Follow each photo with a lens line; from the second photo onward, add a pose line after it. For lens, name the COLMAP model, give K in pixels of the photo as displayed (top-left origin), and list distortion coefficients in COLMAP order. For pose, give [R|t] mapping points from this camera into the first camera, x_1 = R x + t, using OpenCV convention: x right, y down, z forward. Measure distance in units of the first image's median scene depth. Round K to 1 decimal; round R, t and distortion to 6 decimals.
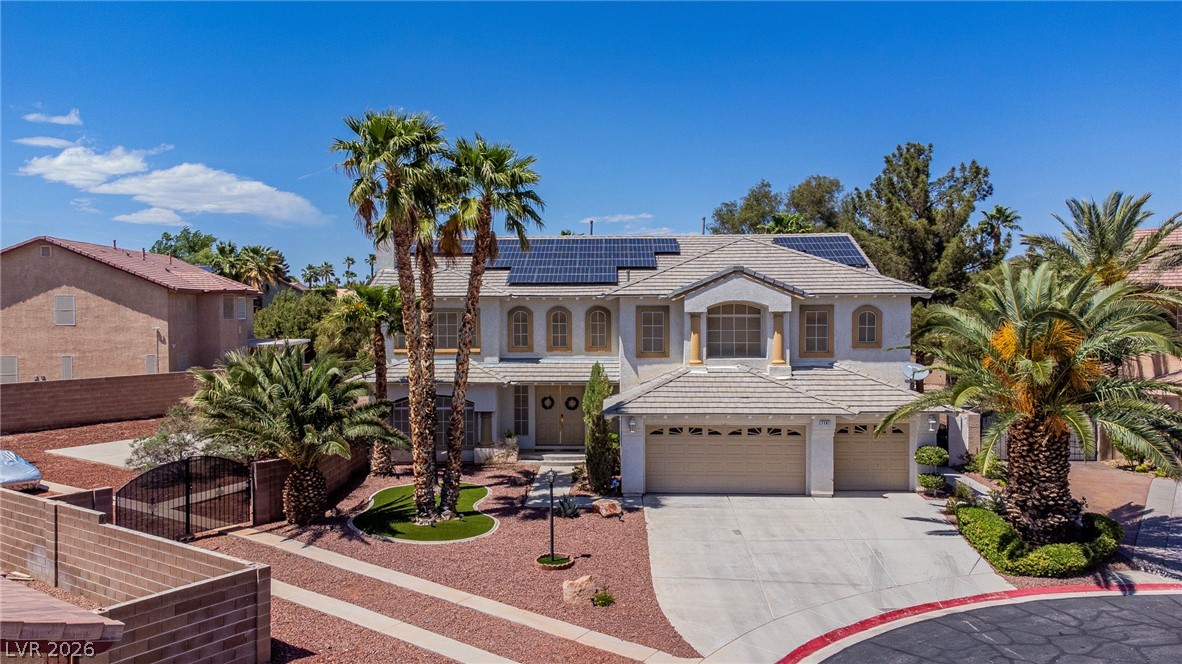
lens RADIAL K [[857.5, 0, 591.0], [0, 857.5, 332.0], [0, 0, 1]] dist [0.000015, -0.001265]
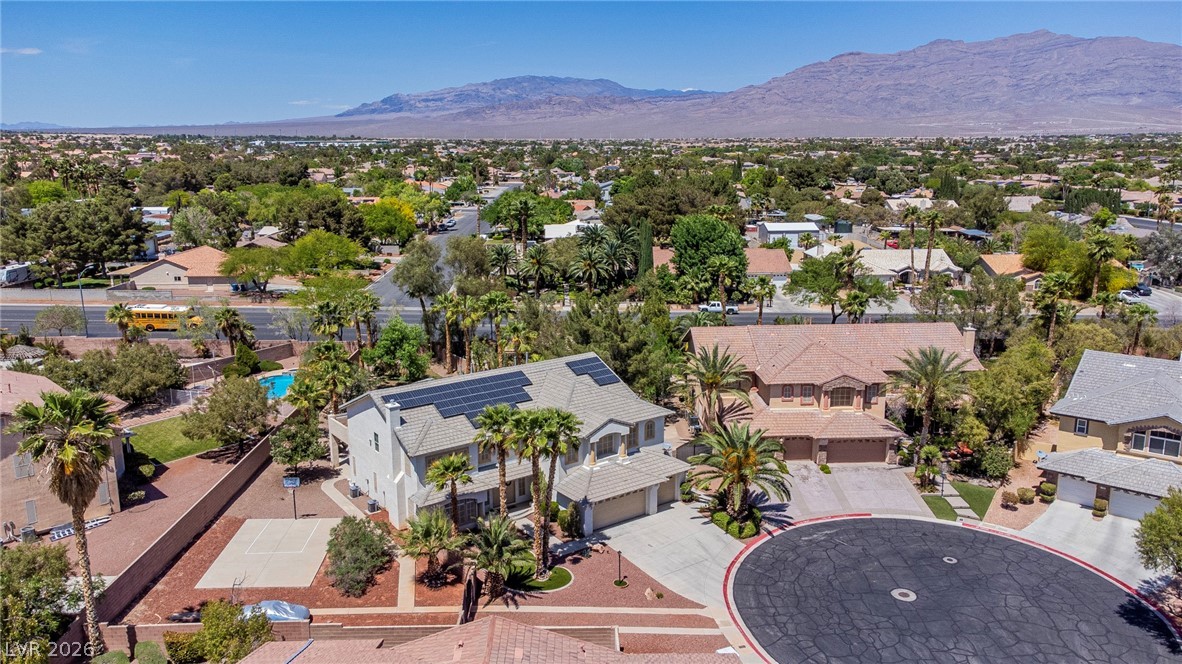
lens RADIAL K [[857.5, 0, 591.0], [0, 857.5, 332.0], [0, 0, 1]] dist [0.000015, -0.001265]
pose [[0.798391, -0.125939, 0.588822, -1.170577], [0.016725, 0.982144, 0.187385, -0.733229], [-0.601907, -0.139759, 0.786241, -0.669185]]
